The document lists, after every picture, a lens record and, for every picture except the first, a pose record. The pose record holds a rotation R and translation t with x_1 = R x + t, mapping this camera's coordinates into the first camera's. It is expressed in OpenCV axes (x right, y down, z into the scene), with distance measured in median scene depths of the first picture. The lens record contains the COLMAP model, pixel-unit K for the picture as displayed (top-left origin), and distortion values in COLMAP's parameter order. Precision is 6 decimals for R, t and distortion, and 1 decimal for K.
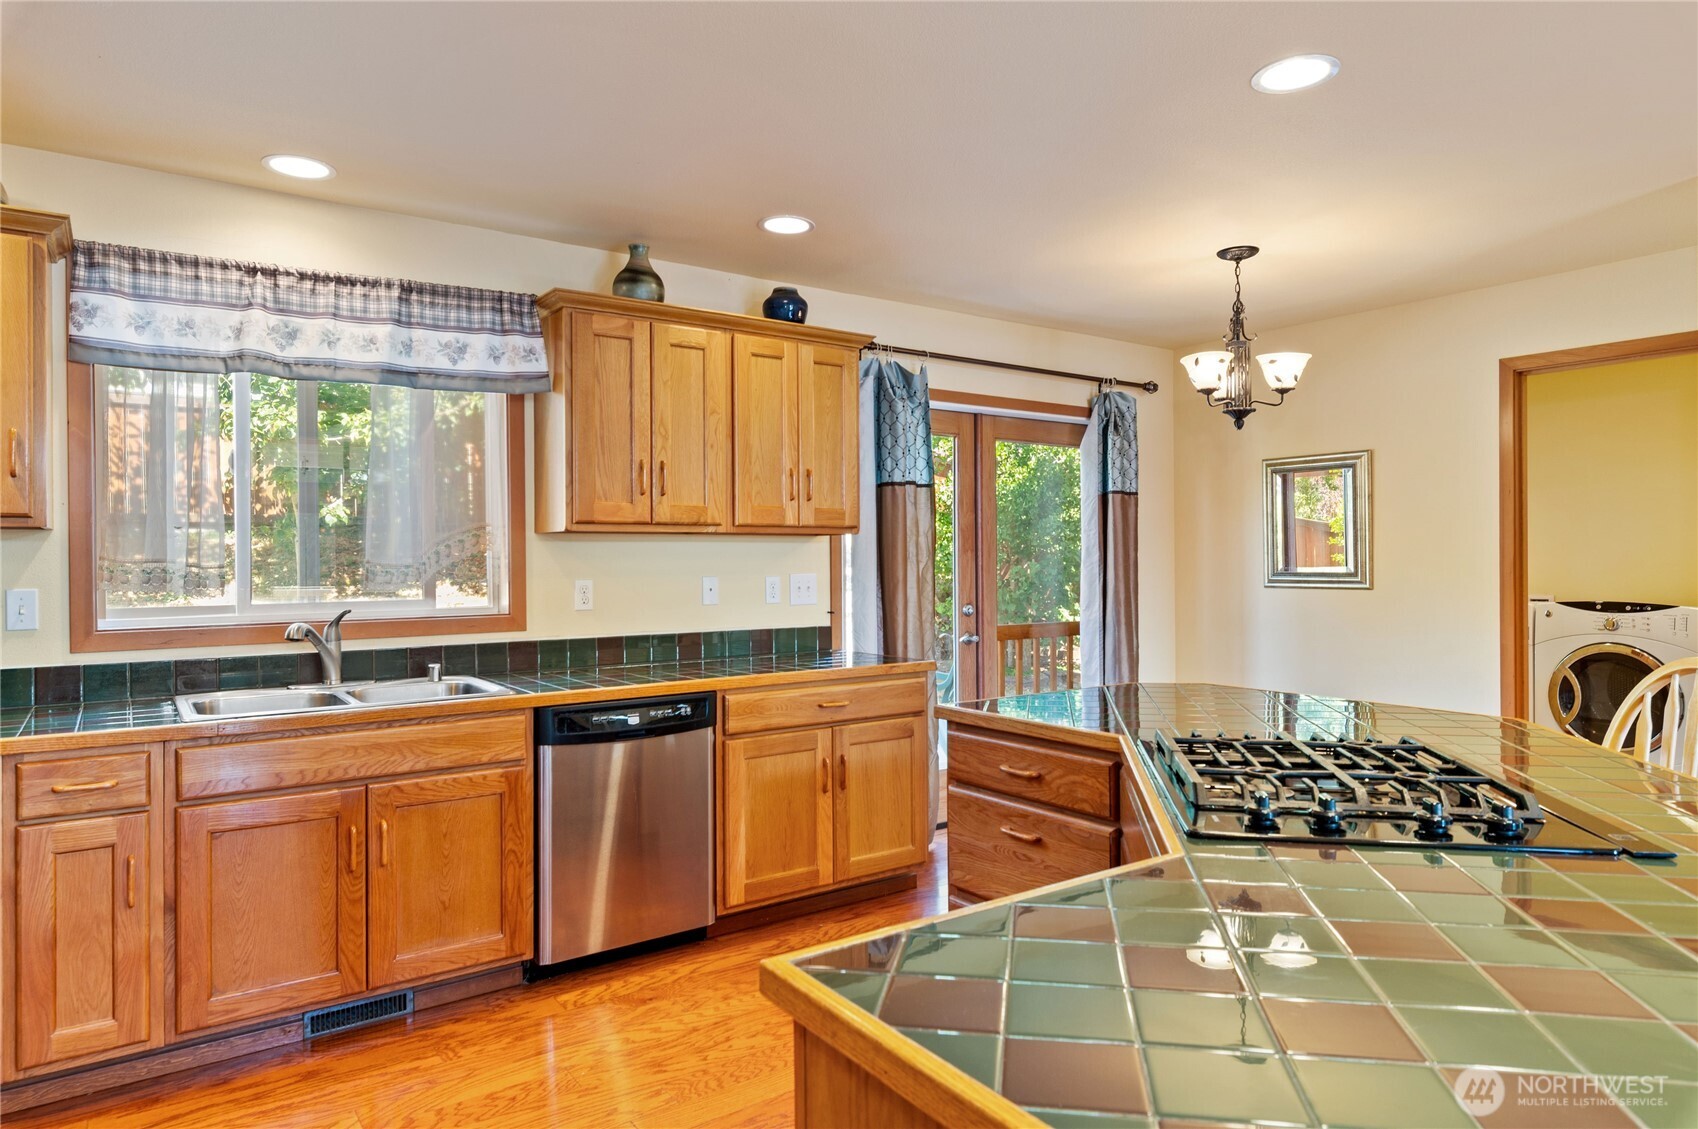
lens RADIAL K [[1030.0, 0, 844.1], [0, 1030.0, 558.8], [0, 0, 1]] dist [-0.000040, 0.001169]
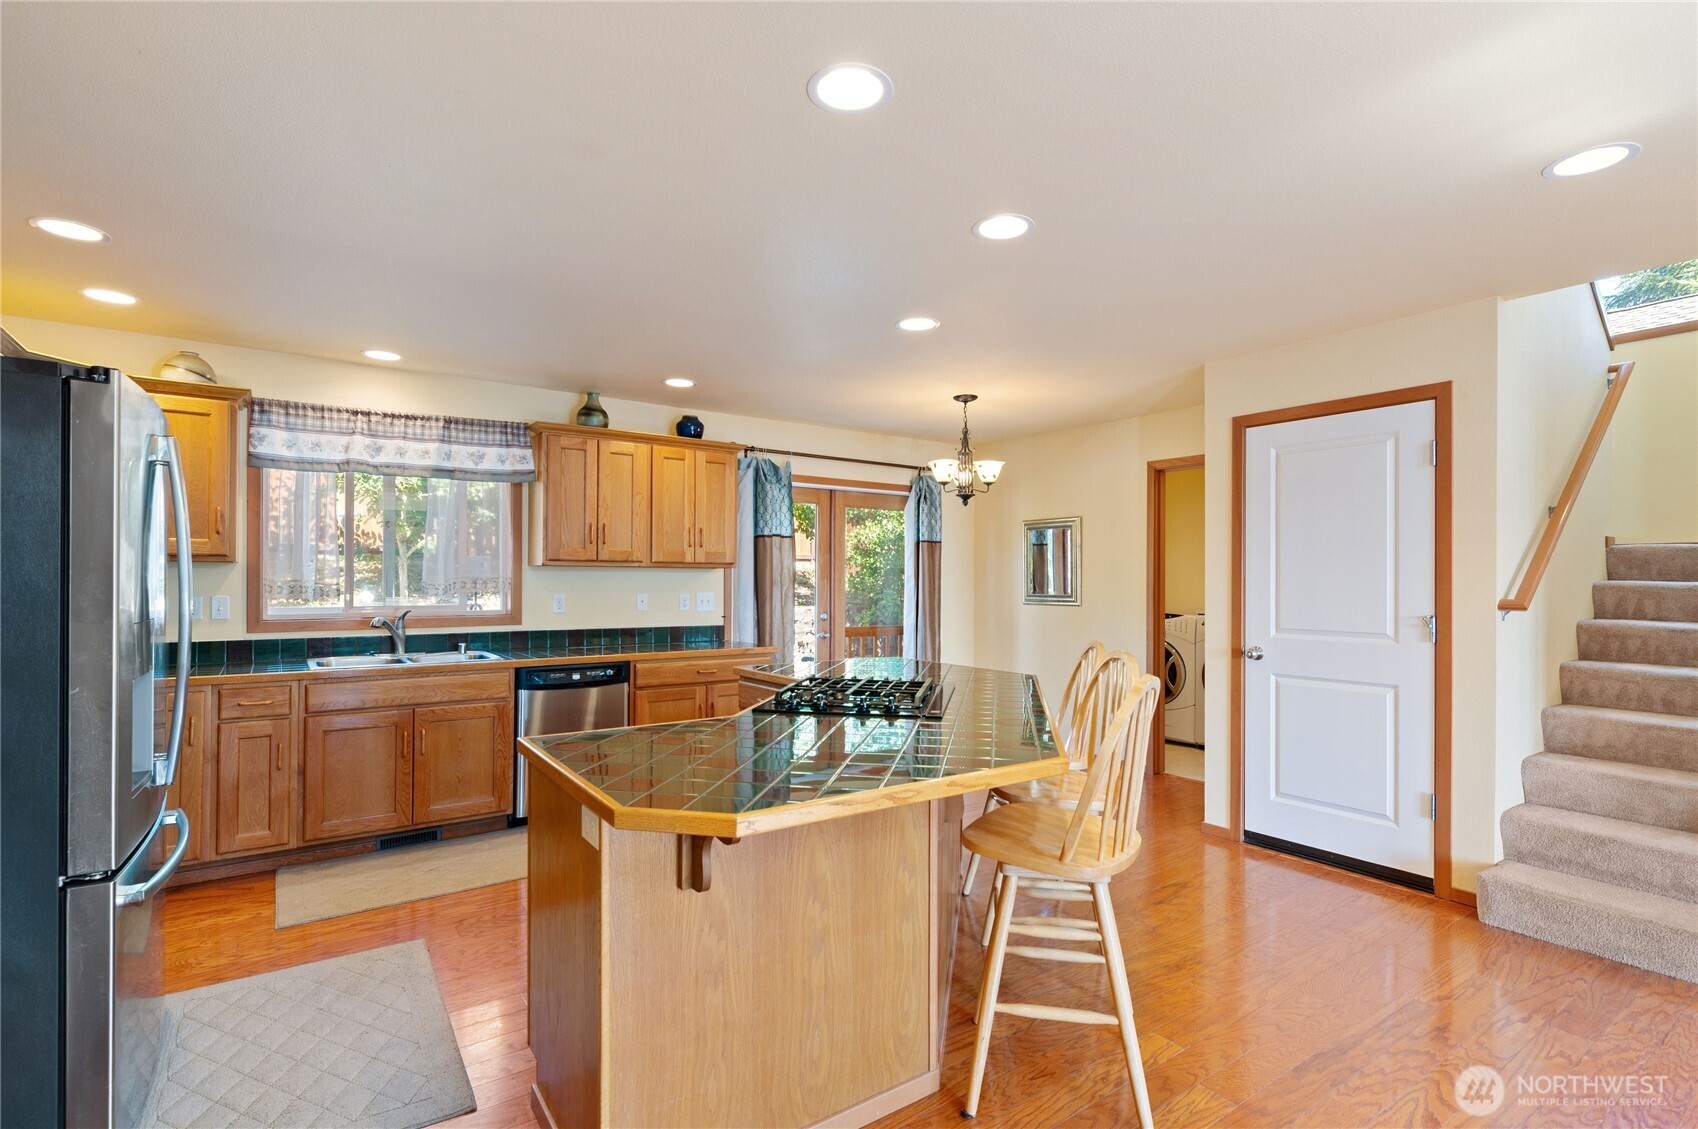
lens RADIAL K [[812.3, 0, 848.6], [0, 812.3, 575.0], [0, 0, 1]] dist [0.001424, 0.000316]
pose [[0.999943, 0.009899, 0.003983, 0.225864], [-0.009868, 0.999921, -0.007826, -0.005434], [-0.004060, 0.007786, 0.999961, -0.329059]]
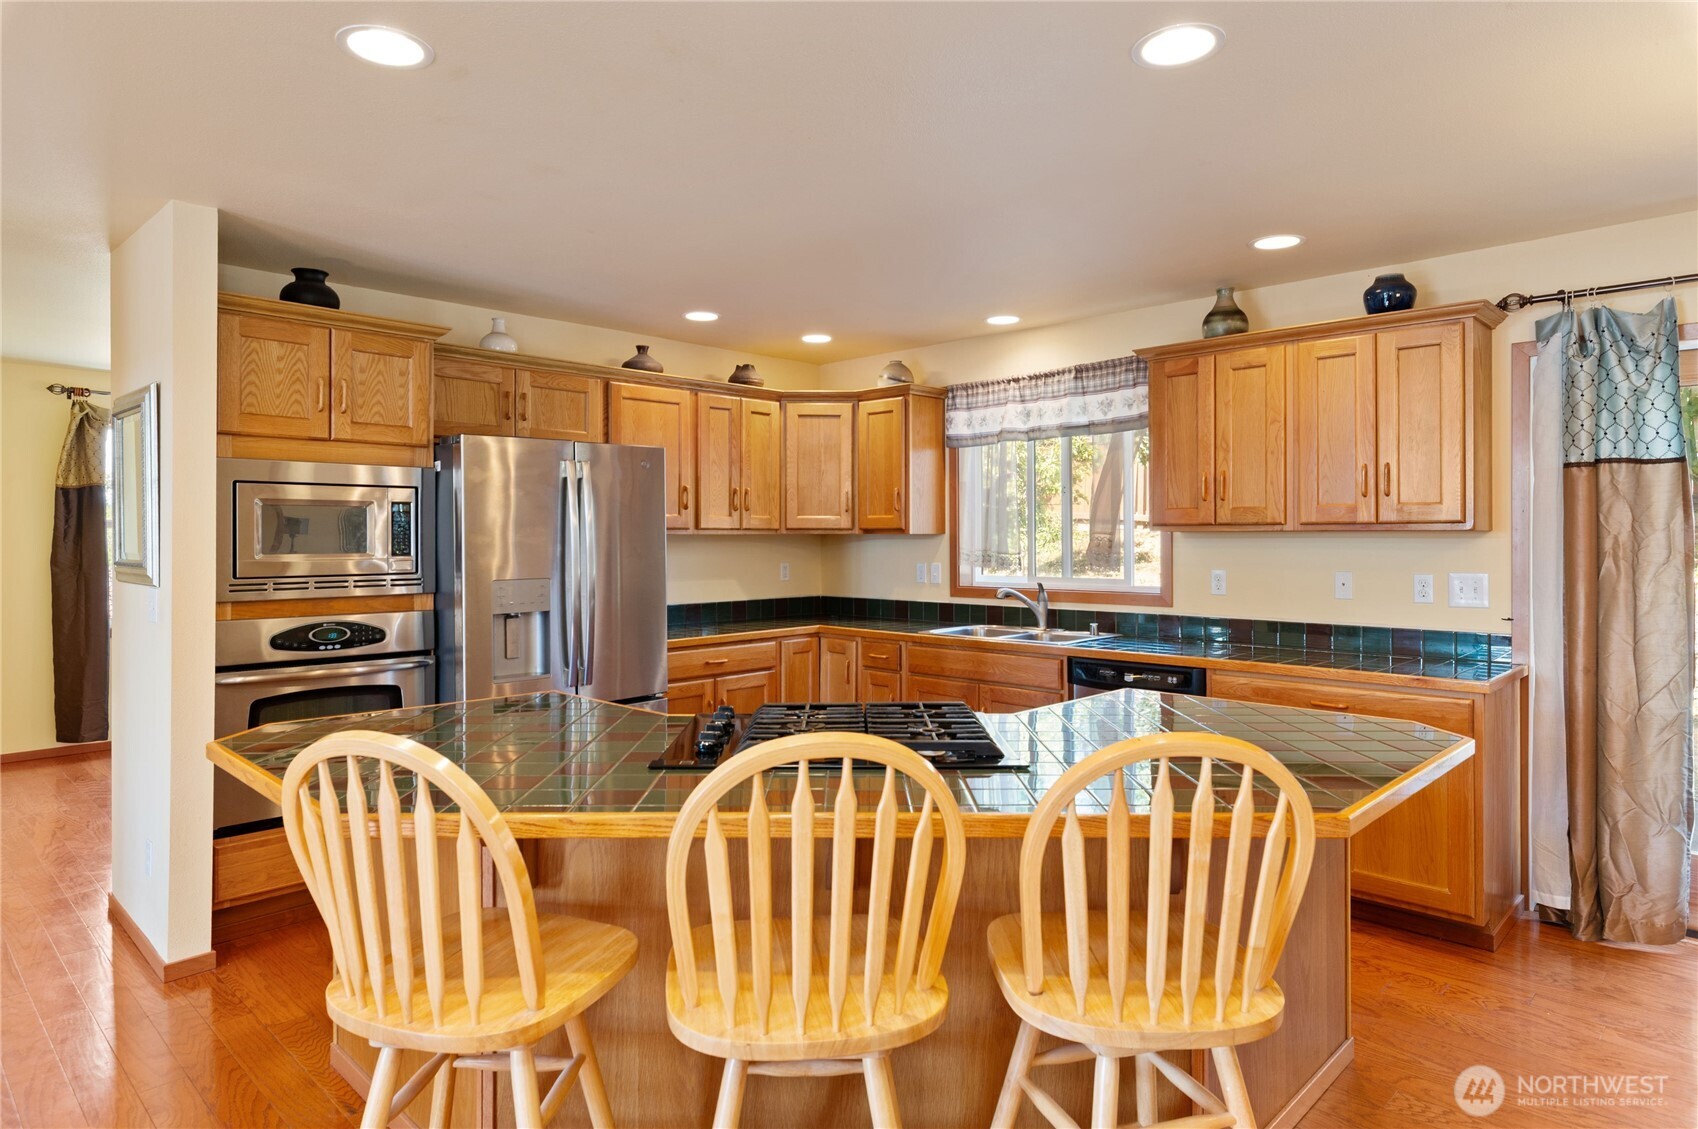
lens RADIAL K [[989.9, 0, 843.2], [0, 989.9, 537.4], [0, 0, 1]] dist [0.004213, -0.001368]
pose [[0.185219, 0.004513, -0.982687, 0.905905], [-0.001319, 0.999990, 0.004344, -0.024991], [0.982696, 0.000491, 0.185223, 0.388564]]
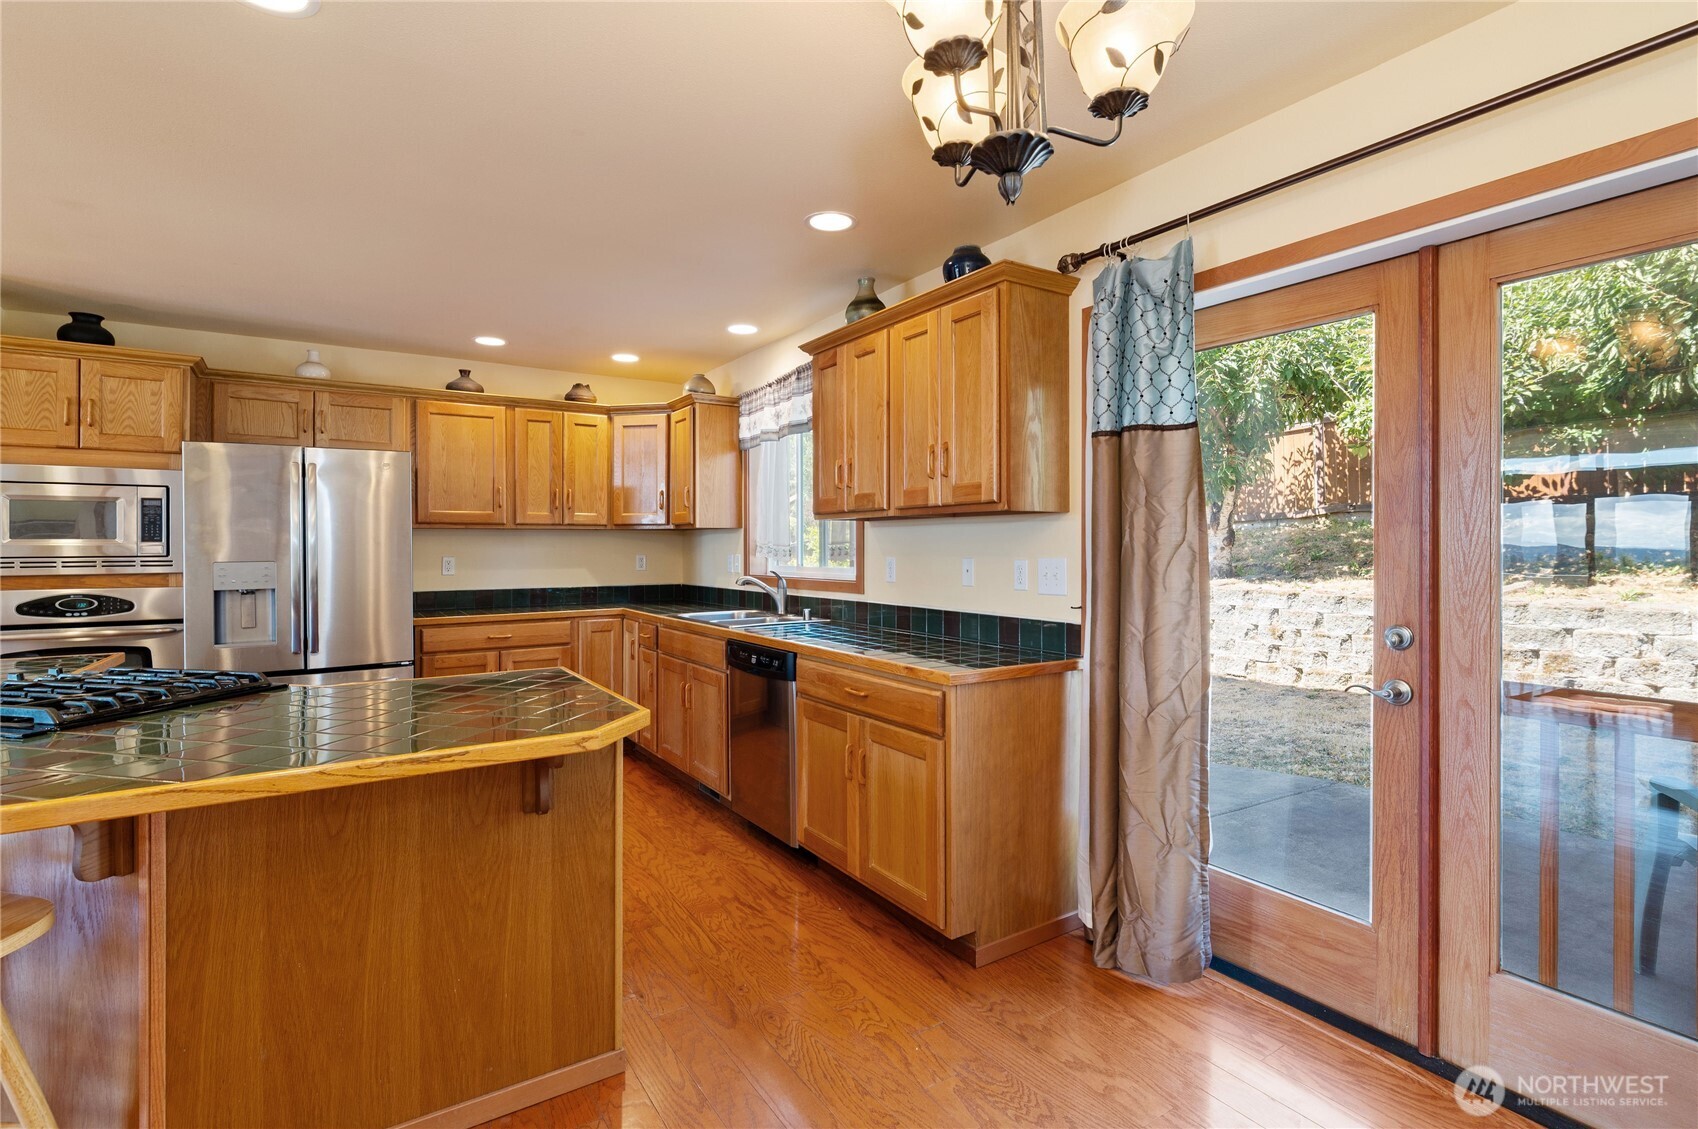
lens RADIAL K [[798.2, 0, 846.6], [0, 798.2, 544.9], [0, 0, 1]] dist [-0.001167, -0.000136]
pose [[-0.034801, 0.003309, -0.999389, 0.791149], [0.000676, 0.999994, 0.003287, 0.001968], [0.999394, -0.000561, -0.034803, 1.092141]]
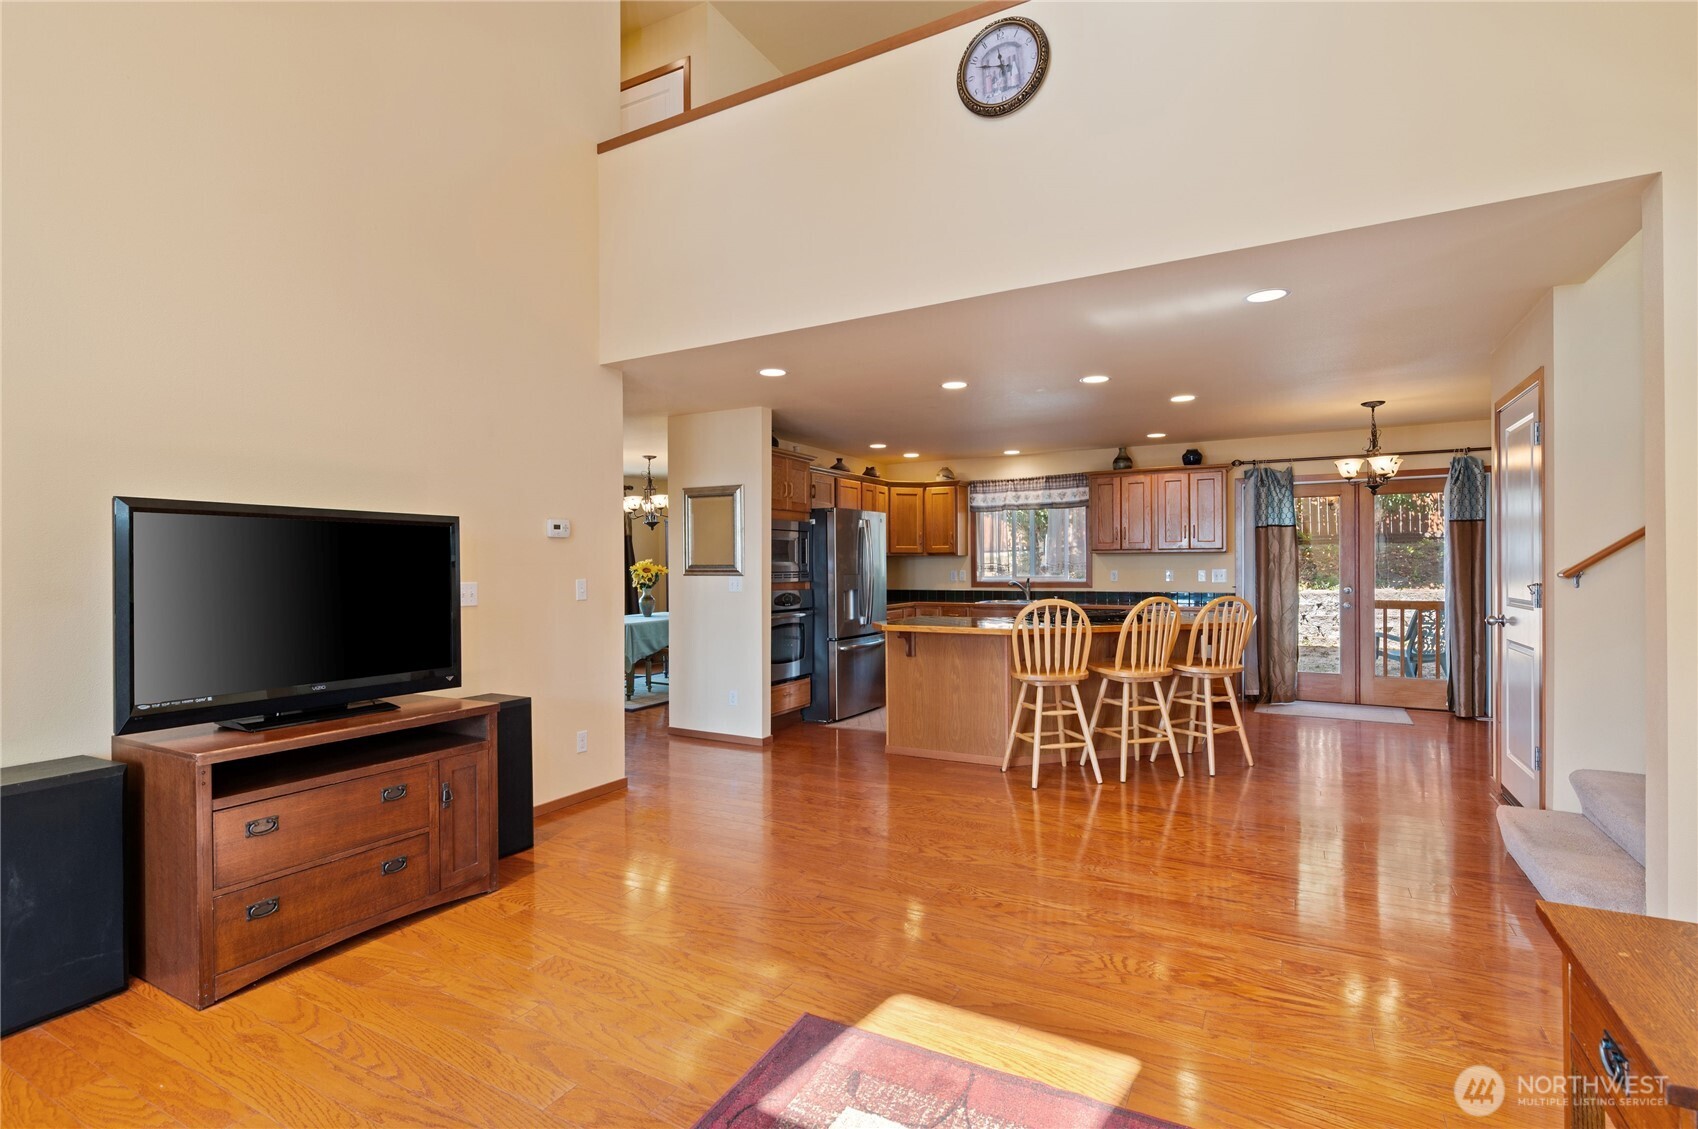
lens RADIAL K [[803.8, 0, 850.6], [0, 803.8, 570.9], [0, 0, 1]] dist [-0.000857, -0.000032]
pose [[0.439765, 0.007320, -0.898083, 1.508160], [0.002029, 0.999956, 0.009144, 0.000577], [0.898110, -0.005844, 0.439731, -0.628677]]
